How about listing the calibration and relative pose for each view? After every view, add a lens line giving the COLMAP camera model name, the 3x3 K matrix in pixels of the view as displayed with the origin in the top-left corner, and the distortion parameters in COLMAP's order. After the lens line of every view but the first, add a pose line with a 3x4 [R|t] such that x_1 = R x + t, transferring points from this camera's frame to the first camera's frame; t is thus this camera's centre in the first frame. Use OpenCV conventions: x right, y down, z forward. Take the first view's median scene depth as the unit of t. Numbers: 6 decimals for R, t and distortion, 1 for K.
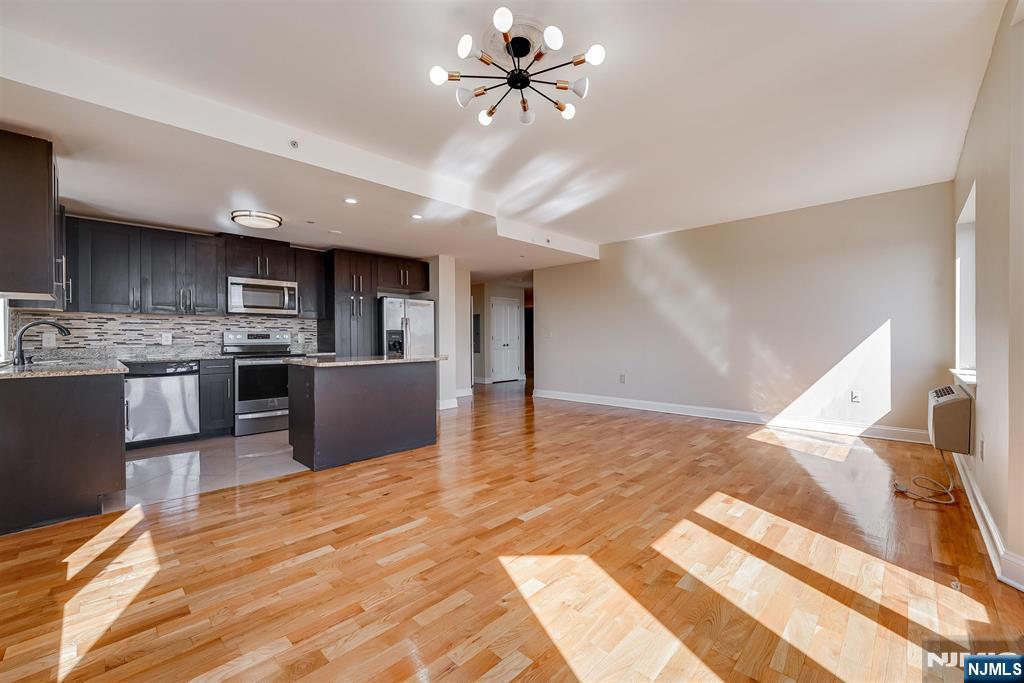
lens RADIAL K [[412.6, 0, 512.9], [0, 412.6, 339.8], [0, 0, 1]] dist [-0.004012, -0.000315]
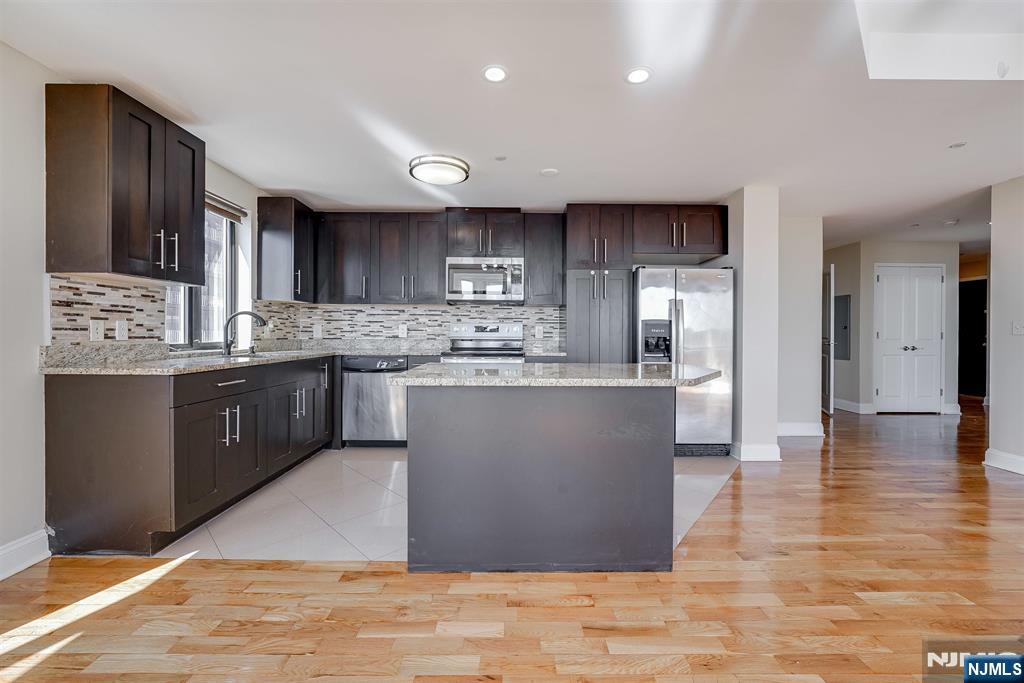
lens RADIAL K [[412.6, 0, 514.4], [0, 412.6, 334.9], [0, 0, 1]] dist [-0.004012, -0.000315]
pose [[0.702447, 0.012444, -0.711628, 0.006539], [-0.012929, 0.999905, 0.004723, -0.000984], [0.711619, 0.005883, 0.702541, 0.465096]]
